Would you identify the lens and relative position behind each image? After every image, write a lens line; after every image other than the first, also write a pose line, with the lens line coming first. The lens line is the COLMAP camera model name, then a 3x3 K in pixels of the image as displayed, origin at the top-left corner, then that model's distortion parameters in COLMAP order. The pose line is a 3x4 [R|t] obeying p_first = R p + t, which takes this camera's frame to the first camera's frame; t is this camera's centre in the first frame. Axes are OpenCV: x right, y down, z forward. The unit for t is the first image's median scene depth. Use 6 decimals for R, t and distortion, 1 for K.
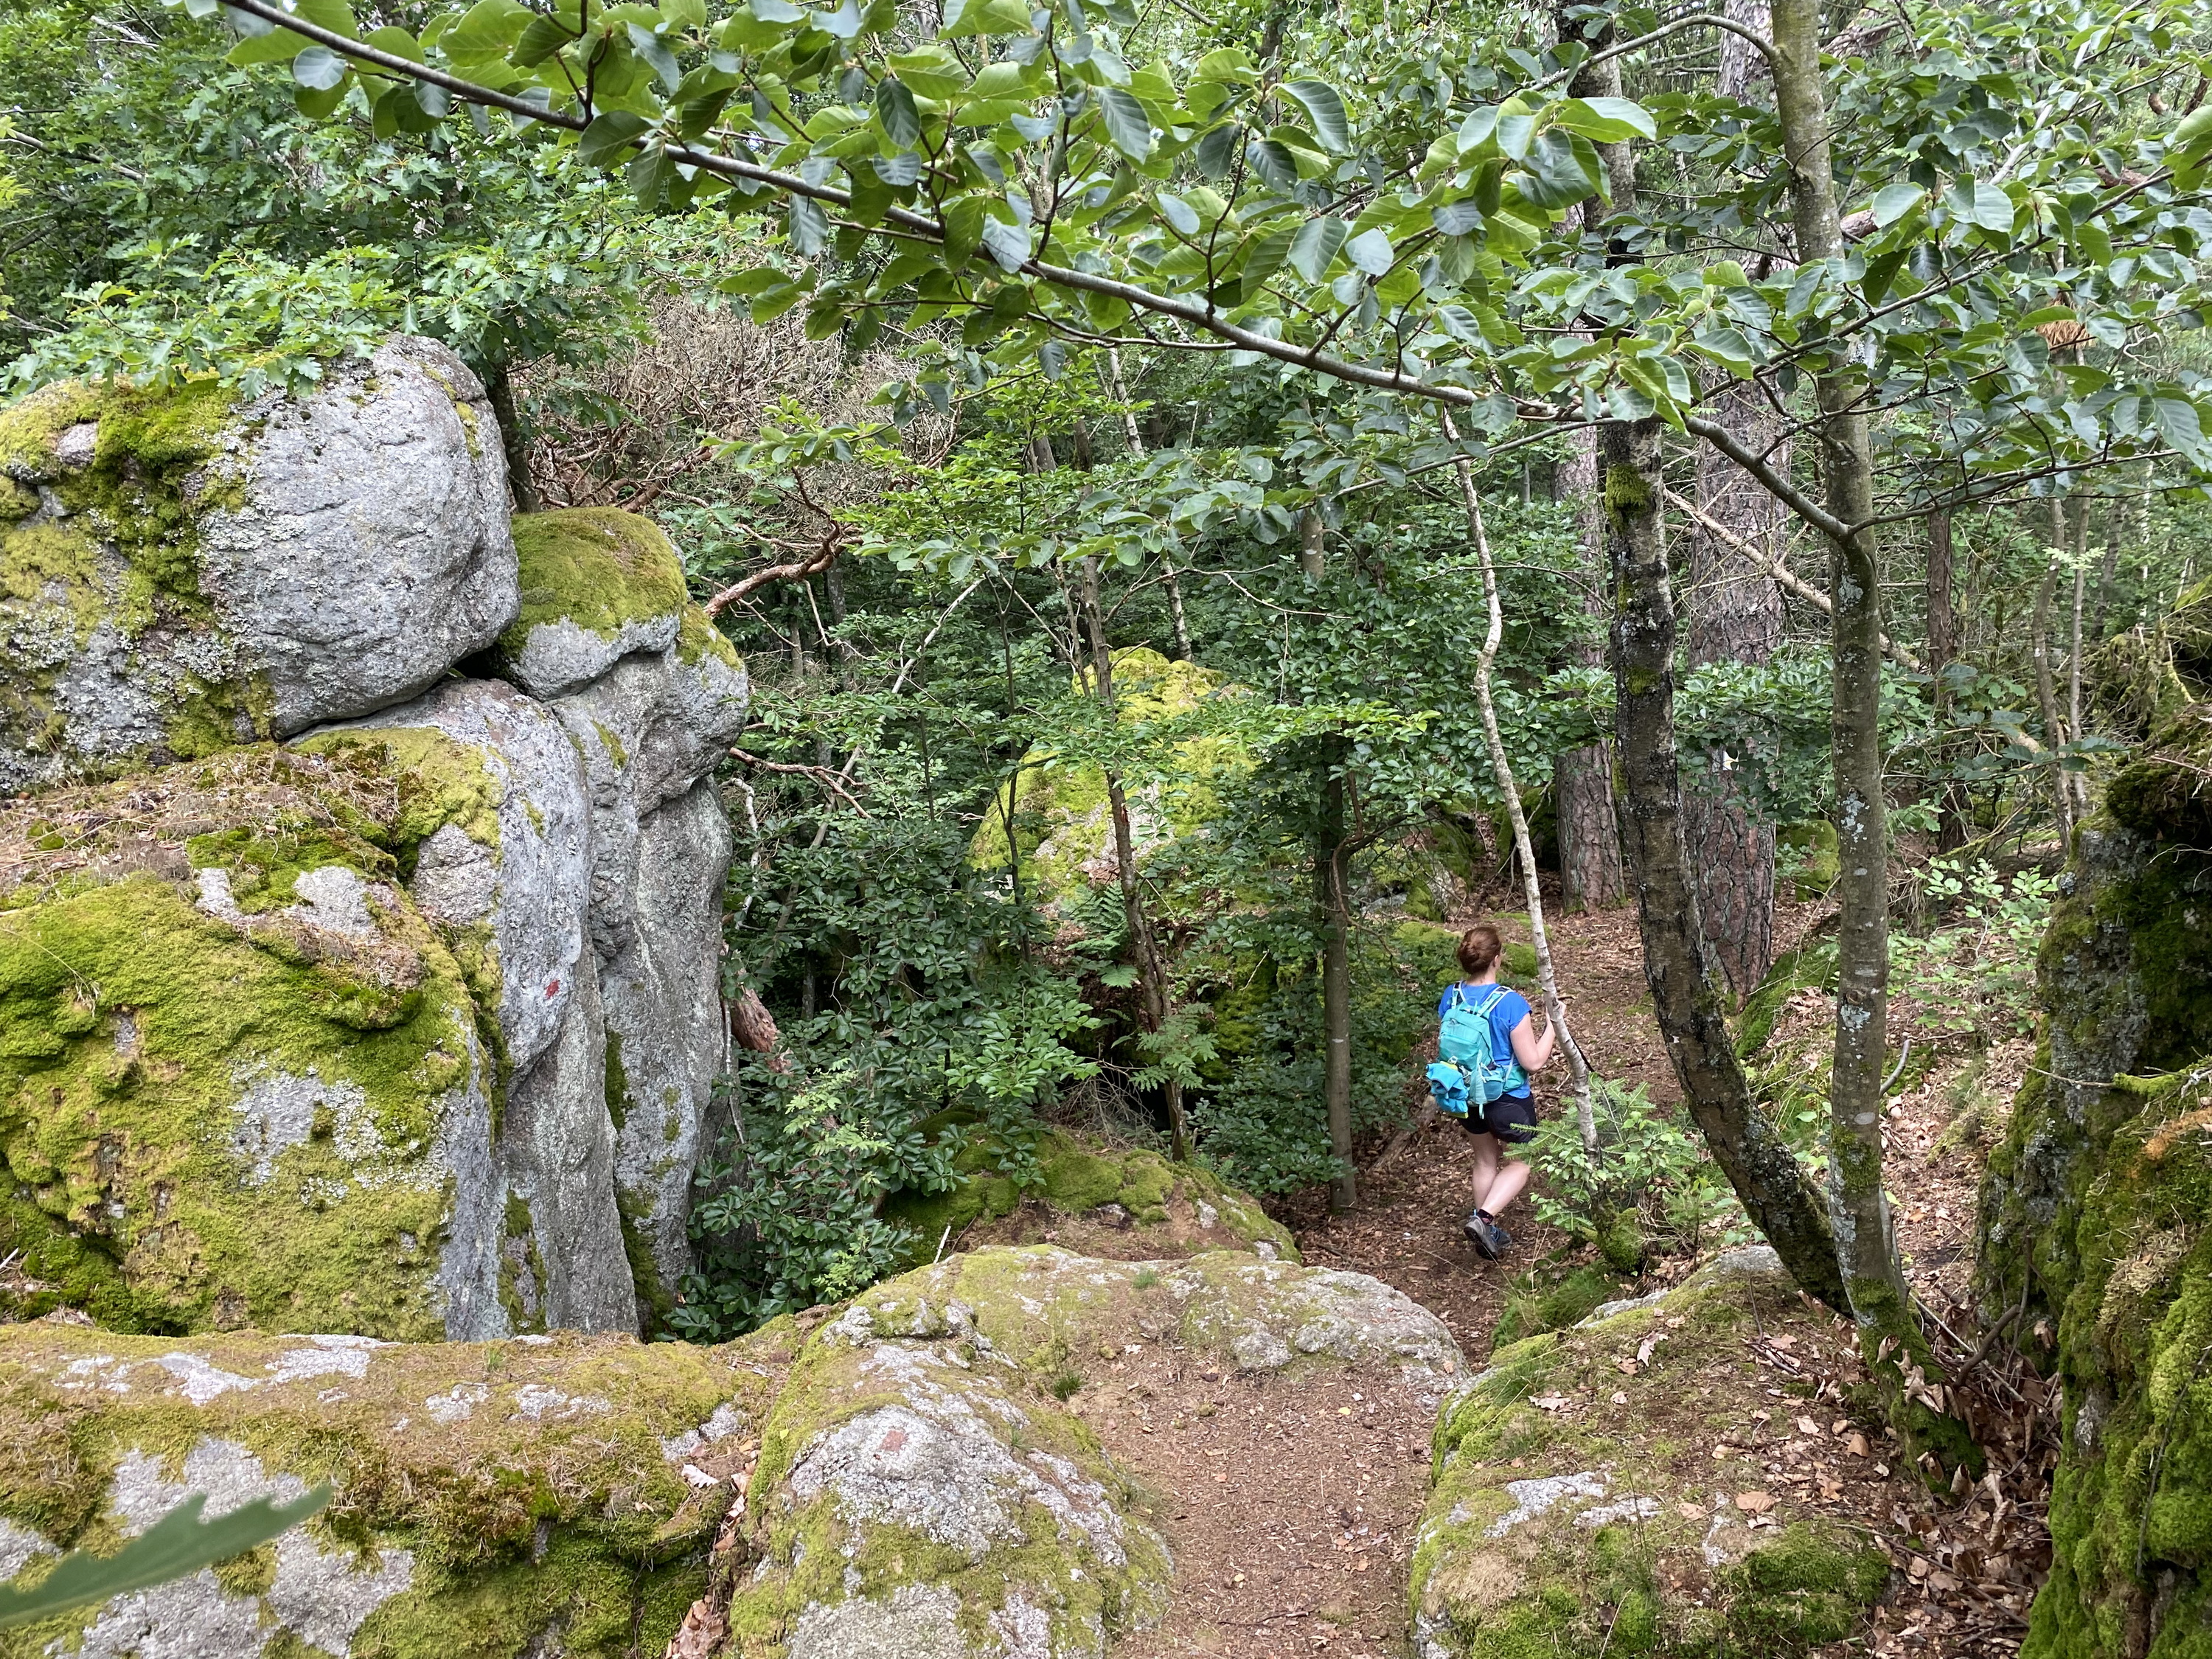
lens RADIAL K [[1687.5, 0, 1098.3], [0, 1687.5, 822.1], [0, 0, 1]] dist [-0.050595, -0.001330]
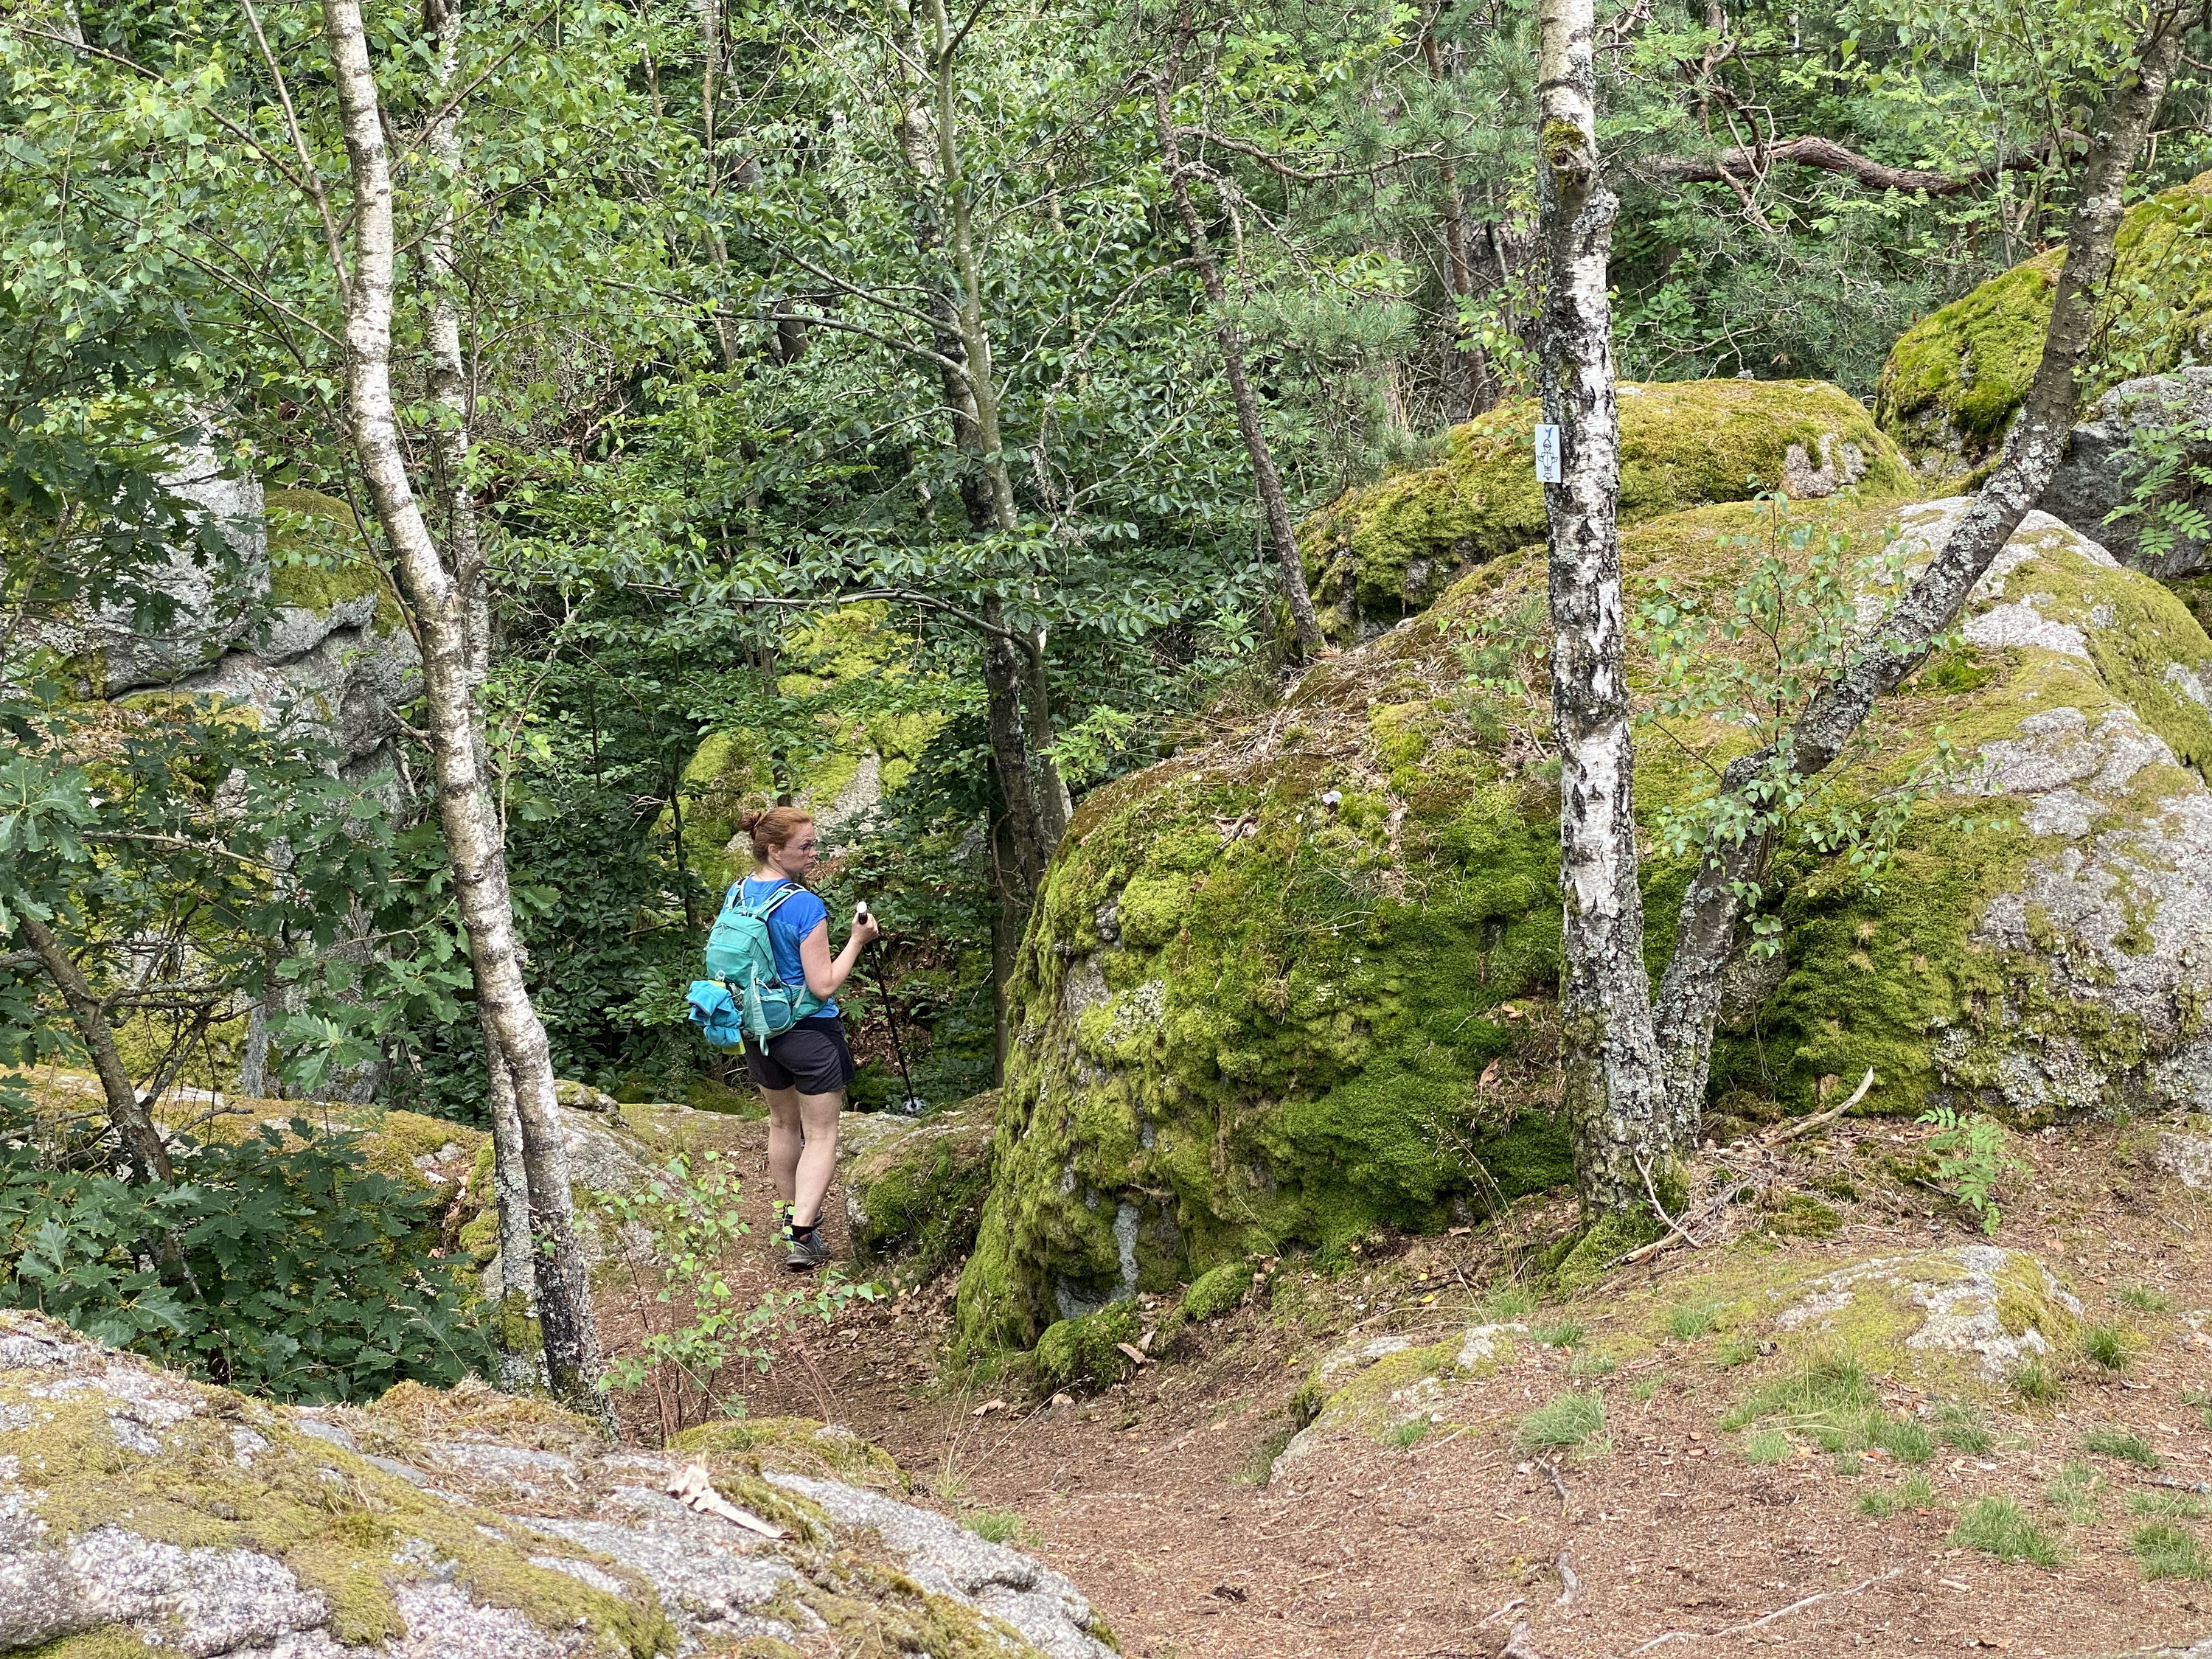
lens RADIAL K [[3323.1, 0, 1113.3], [0, 3323.1, 833.6], [0, 0, 1]] dist [0.017451, 0.000000]
pose [[0.998317, 0.021929, 0.053678, 0.177774], [-0.021380, 0.999713, -0.010791, 0.071263], [-0.053899, 0.009625, 0.998500, -1.730087]]
